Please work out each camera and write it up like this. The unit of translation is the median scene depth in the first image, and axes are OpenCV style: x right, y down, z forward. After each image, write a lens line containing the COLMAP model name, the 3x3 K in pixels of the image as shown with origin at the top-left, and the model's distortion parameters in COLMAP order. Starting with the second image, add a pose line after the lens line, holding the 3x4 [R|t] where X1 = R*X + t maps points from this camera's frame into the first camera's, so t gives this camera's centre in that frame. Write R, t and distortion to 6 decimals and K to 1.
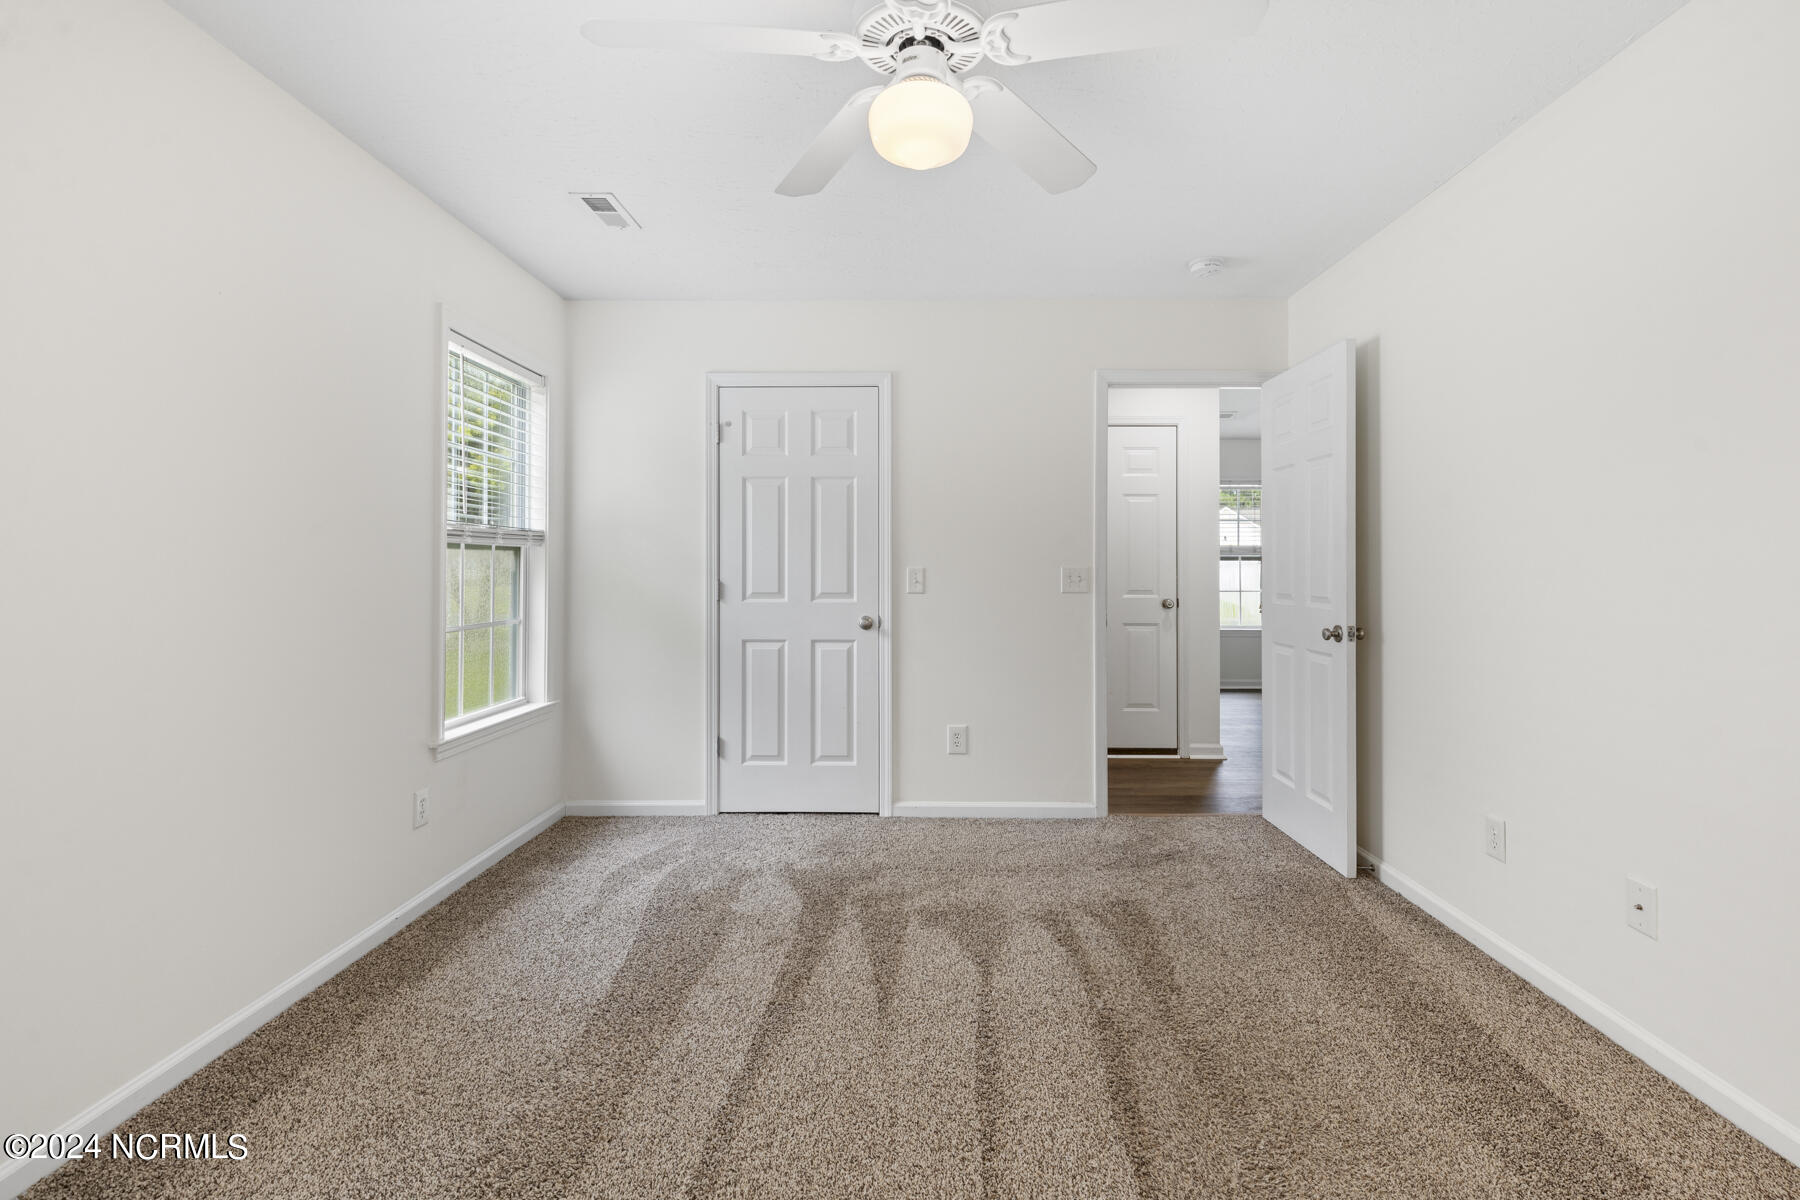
lens RADIAL K [[819.7, 0, 901.3], [0, 819.7, 560.1], [0, 0, 1]] dist [0.003324, -0.001372]
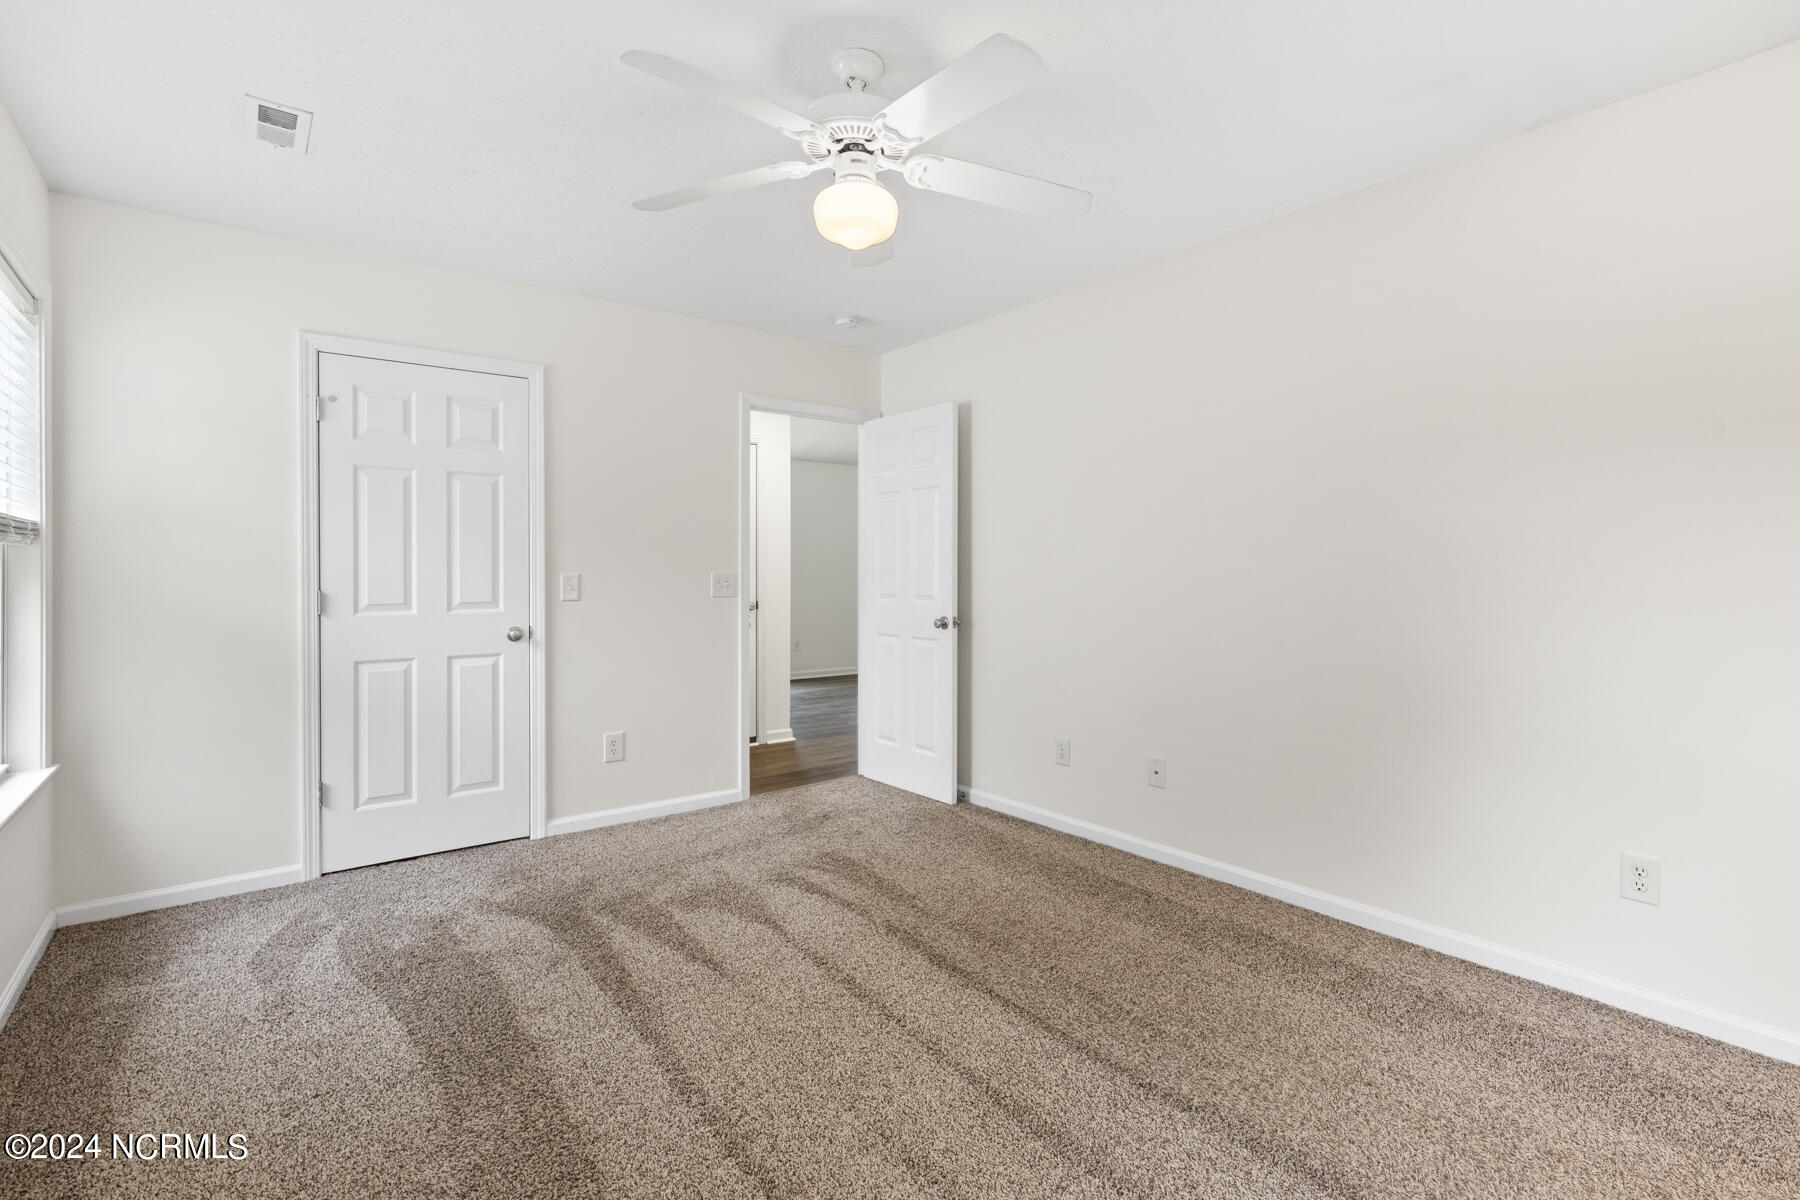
lens RADIAL K [[854.3, 0, 899.7], [0, 854.3, 580.5], [0, 0, 1]] dist [0.000879, -0.000908]
pose [[0.779618, -0.008328, 0.626199, -0.370474], [-0.003272, 0.999844, 0.017372, -0.001971], [-0.626246, -0.015592, 0.779469, -0.023893]]
